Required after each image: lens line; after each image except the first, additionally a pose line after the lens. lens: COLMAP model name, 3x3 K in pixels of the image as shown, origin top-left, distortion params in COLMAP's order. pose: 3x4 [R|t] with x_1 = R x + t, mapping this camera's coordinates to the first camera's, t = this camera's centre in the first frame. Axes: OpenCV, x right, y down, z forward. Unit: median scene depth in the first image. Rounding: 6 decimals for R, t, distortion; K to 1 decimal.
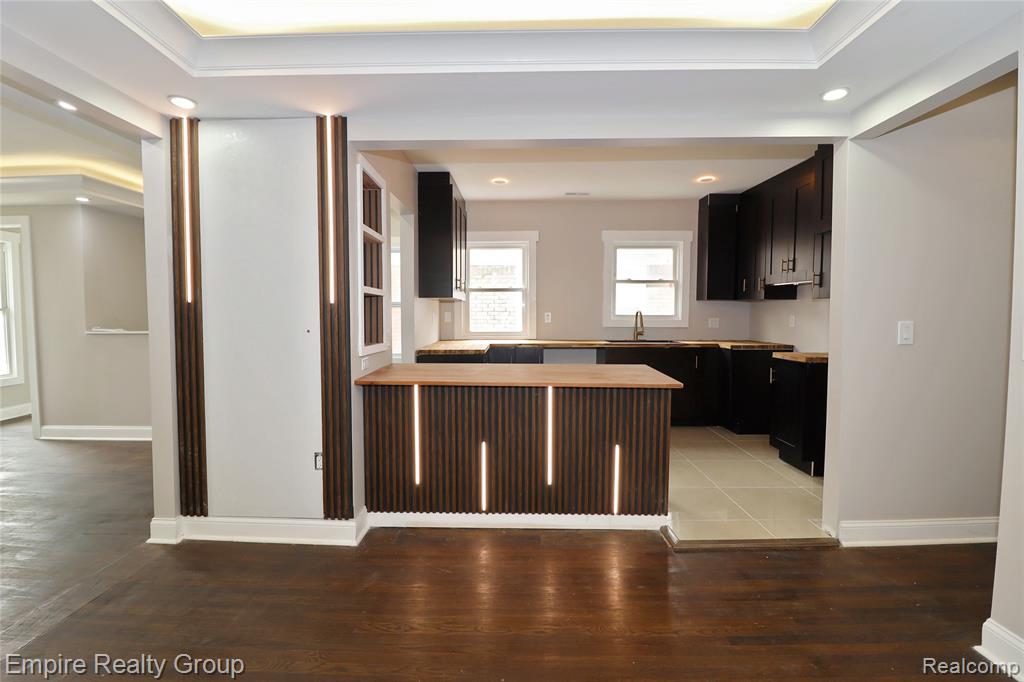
lens RADIAL K [[469.2, 0, 509.8], [0, 469.2, 336.5], [0, 0, 1]] dist [-0.009587, -0.003457]
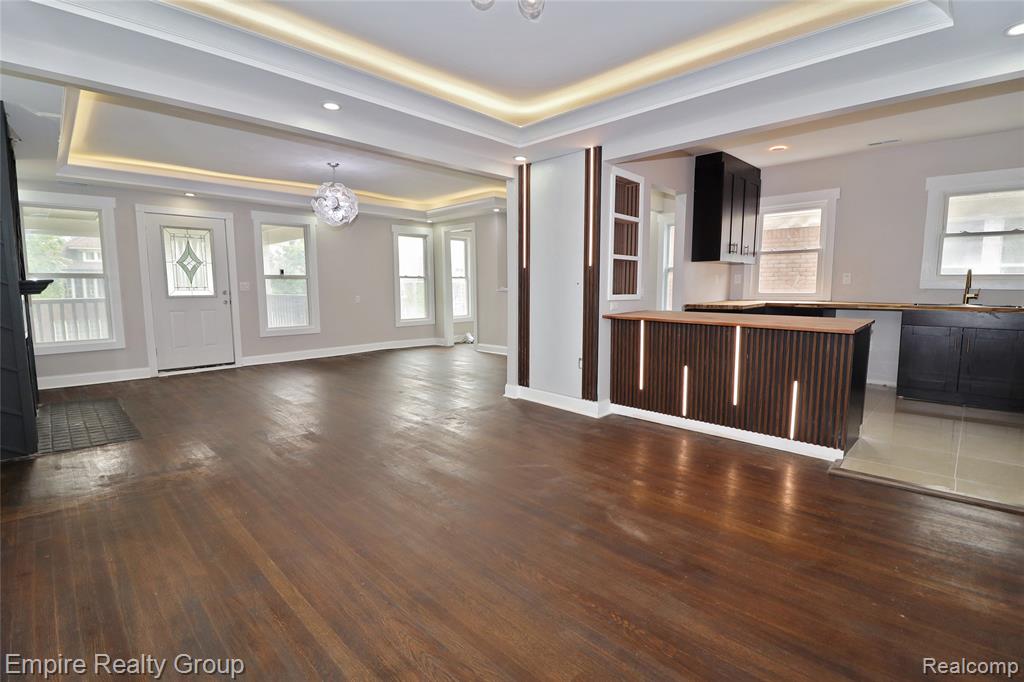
lens RADIAL K [[469.2, 0, 505.0], [0, 469.2, 341.6], [0, 0, 1]] dist [-0.009587, -0.003457]
pose [[0.715215, 0.080924, -0.694203, 0.507505], [-0.030655, 0.995950, 0.084517, 0.055756], [0.698231, -0.039167, 0.714800, -0.338473]]
